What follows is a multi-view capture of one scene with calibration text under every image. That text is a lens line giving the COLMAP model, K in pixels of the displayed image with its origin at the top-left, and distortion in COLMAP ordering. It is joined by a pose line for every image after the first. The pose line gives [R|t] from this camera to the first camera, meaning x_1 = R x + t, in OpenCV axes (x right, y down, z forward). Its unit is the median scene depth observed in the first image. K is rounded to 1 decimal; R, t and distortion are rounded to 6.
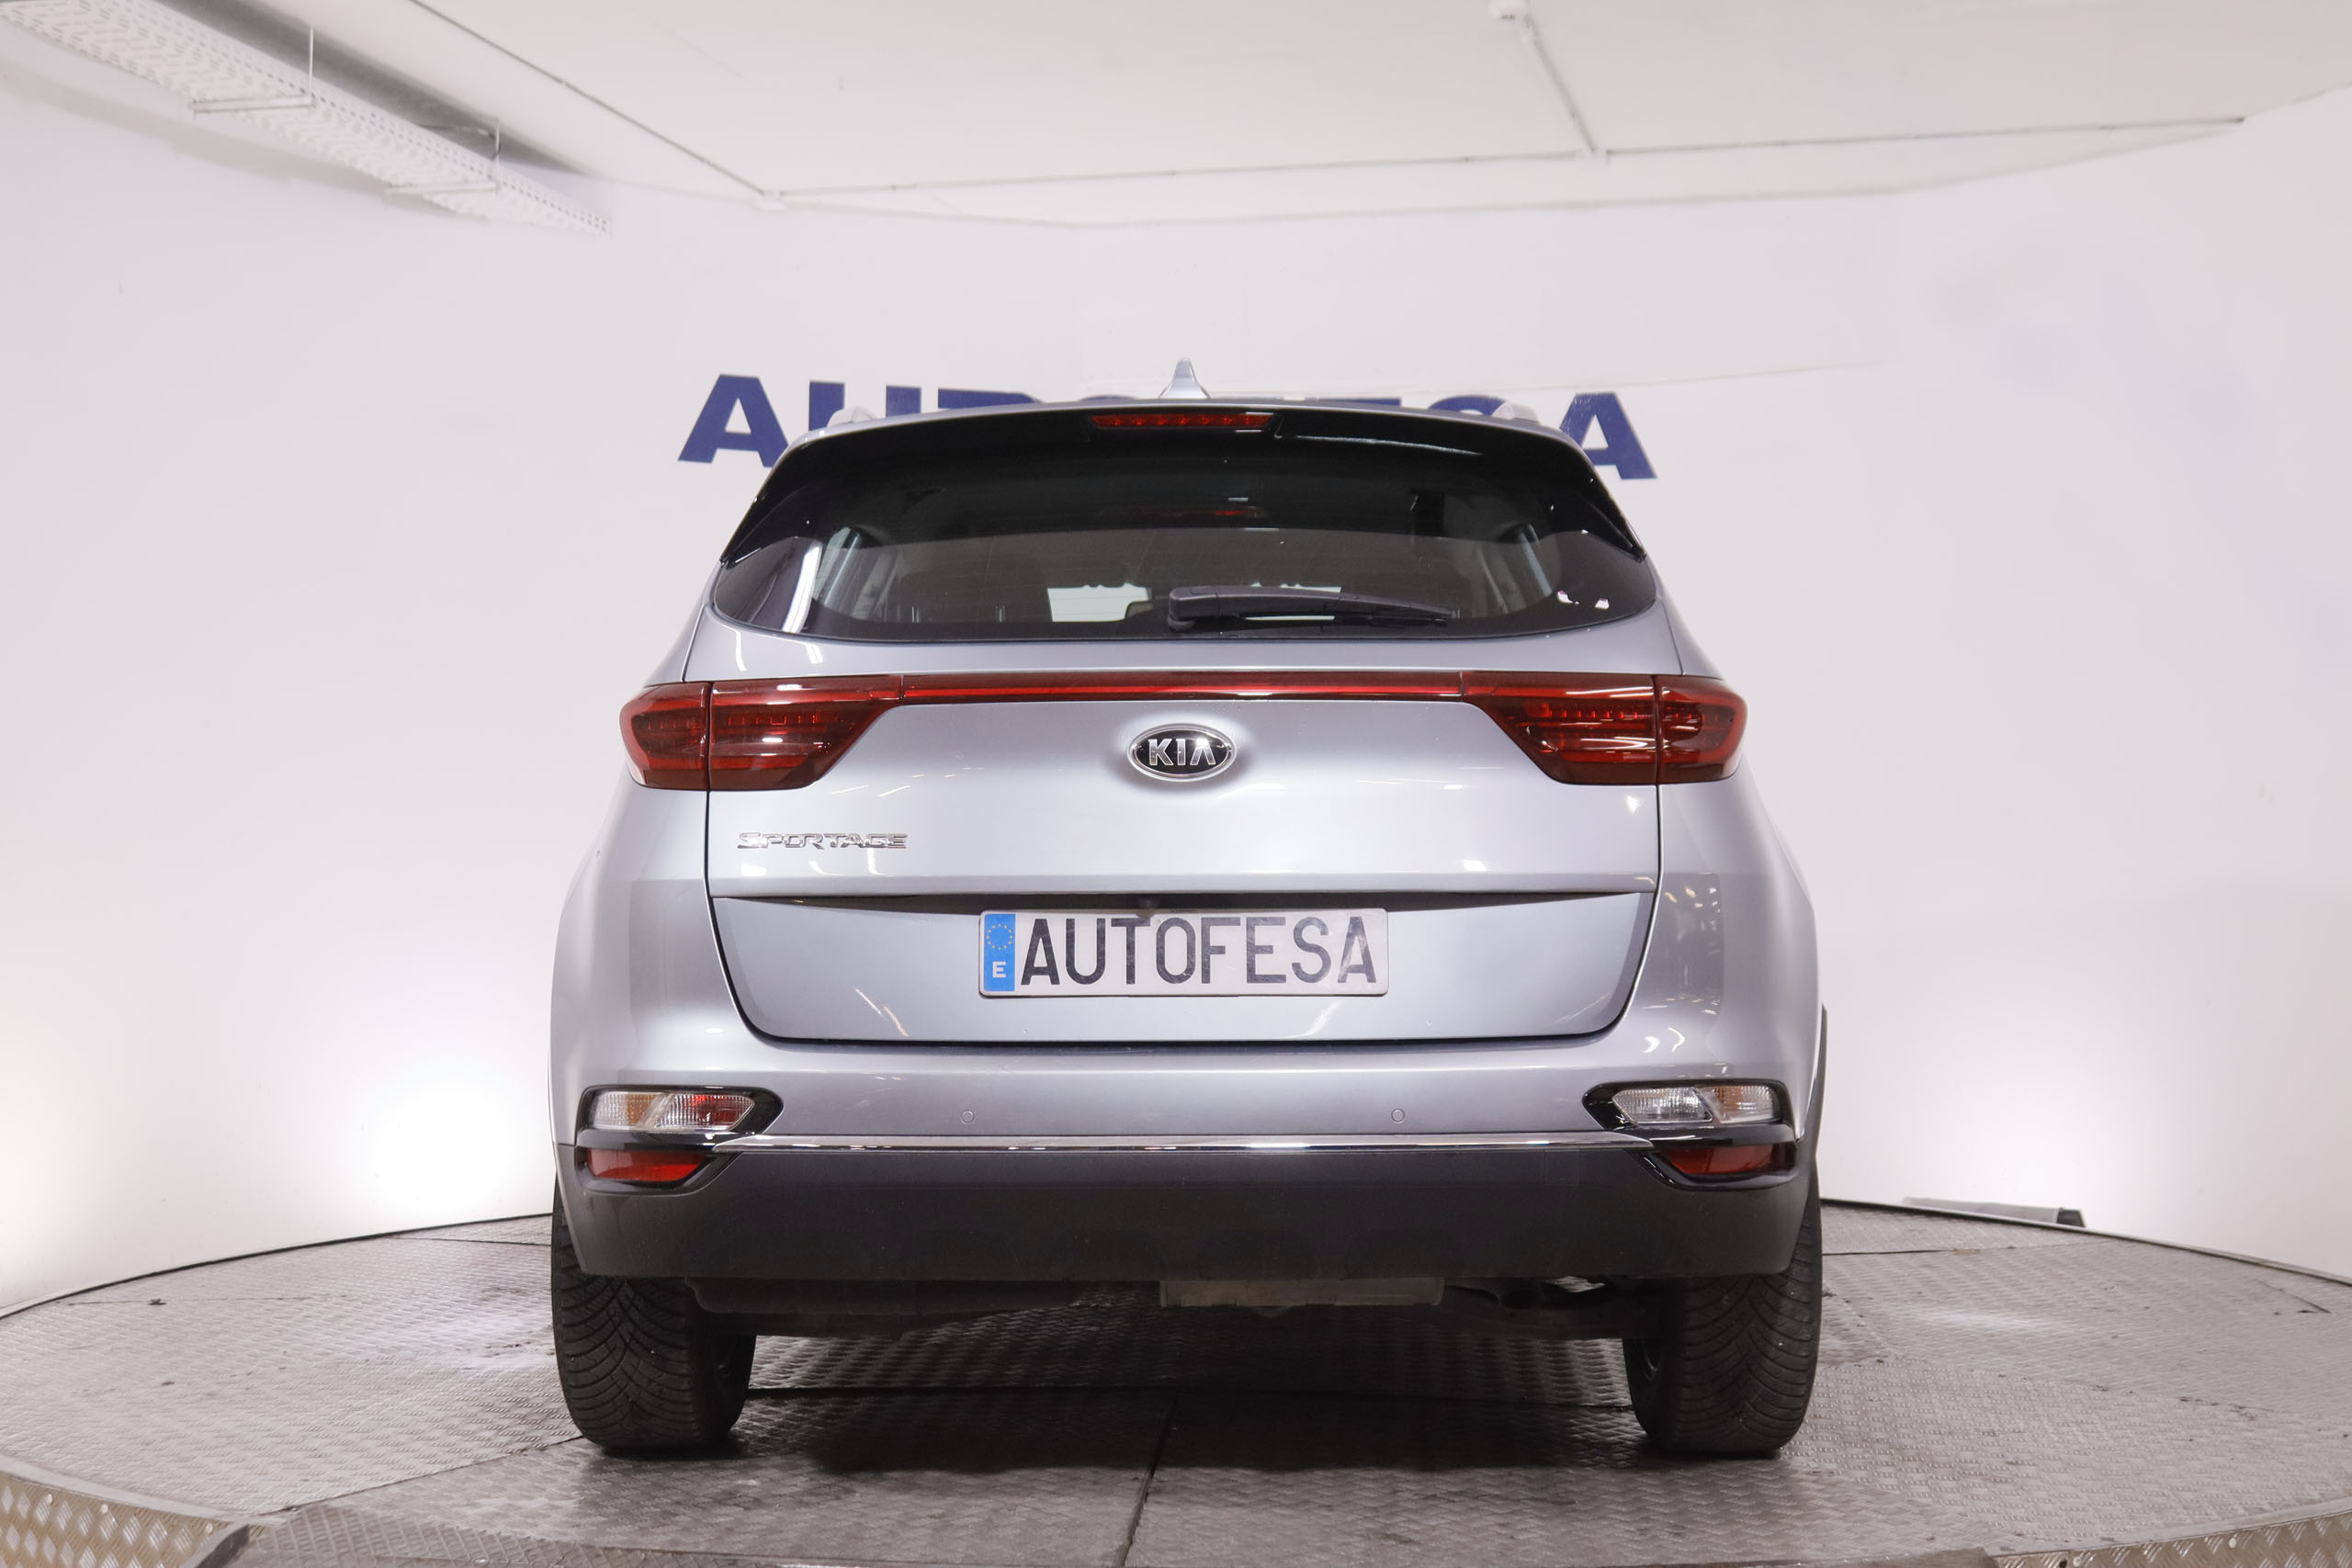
lens RADIAL K [[3228.6, 0, 1176.0], [0, 3228.6, 784.0], [0, 0, 1]] dist [-0.077039, 0.123094]
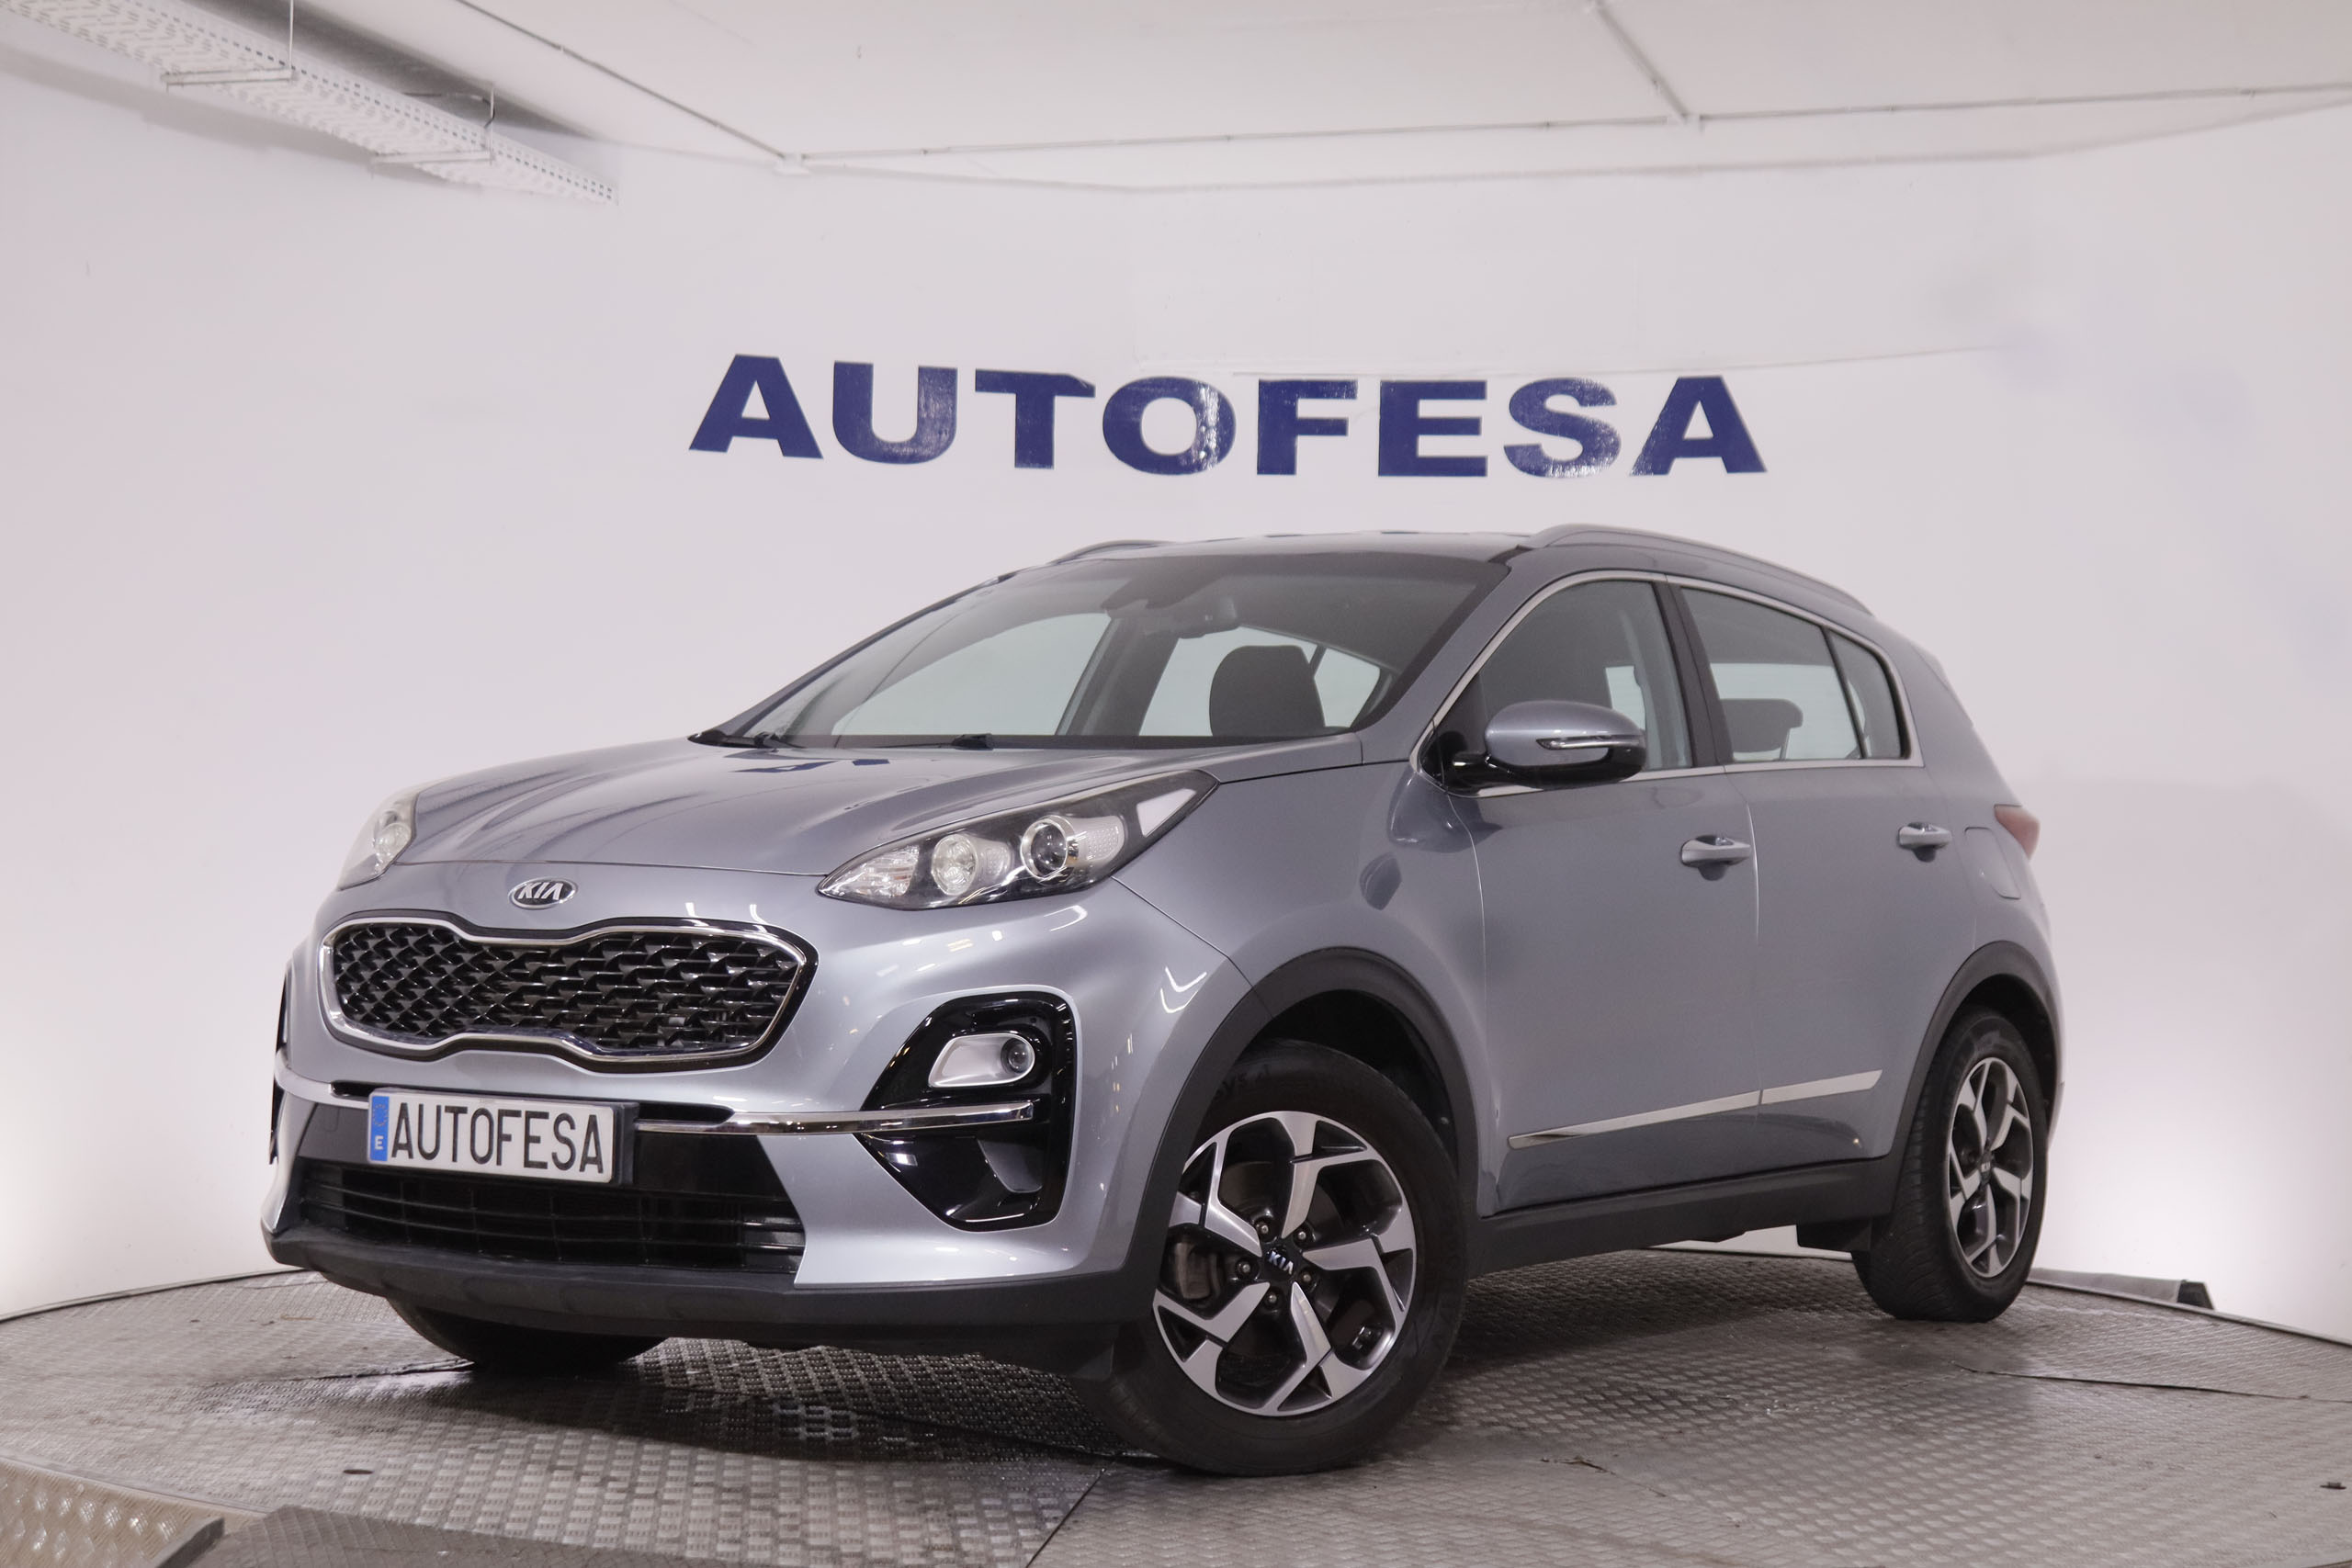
lens RADIAL K [[3999.7, 0, 1176.0], [0, 3999.7, 784.0], [0, 0, 1]] dist [-0.013613, 0.142297]
pose [[0.998964, 0.007454, -0.044893, 0.038638], [-0.007520, 0.999971, -0.001287, -0.005099], [0.044882, 0.001623, 0.998991, -0.141752]]
